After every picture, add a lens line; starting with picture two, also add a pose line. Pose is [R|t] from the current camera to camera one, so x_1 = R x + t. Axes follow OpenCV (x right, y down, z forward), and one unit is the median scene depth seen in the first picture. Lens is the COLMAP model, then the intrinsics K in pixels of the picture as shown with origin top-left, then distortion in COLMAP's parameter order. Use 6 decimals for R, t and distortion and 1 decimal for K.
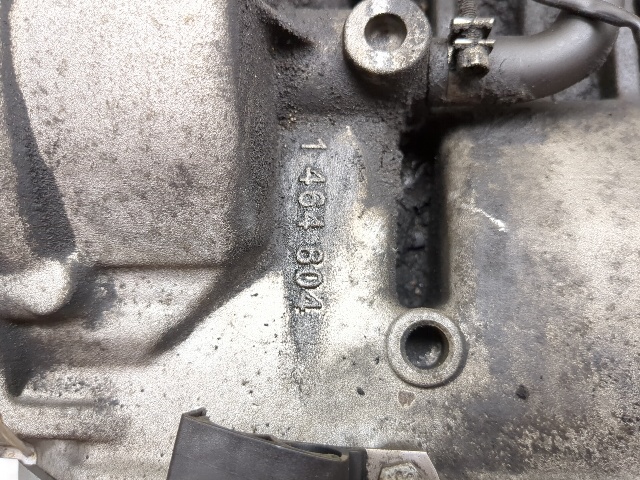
lens RADIAL K [[601.4, 0, 320.0], [0, 601.4, 240.0], [0, 0, 1]] dist [0.037076, -0.097617]
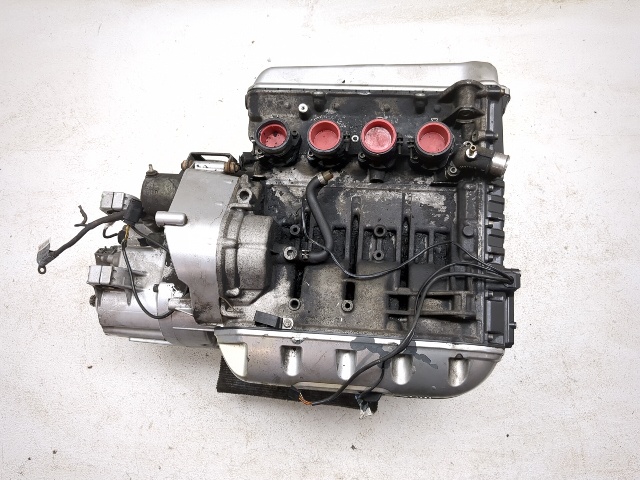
lens RADIAL K [[601.4, 0, 320.0], [0, 601.4, 240.0], [0, 0, 1]] dist [0.037076, -0.097617]
pose [[0.998209, 0.043272, 0.041316, 0.153461], [-0.040541, 0.997075, -0.064799, -0.091477], [-0.043999, 0.063008, 0.997043, -5.209490]]
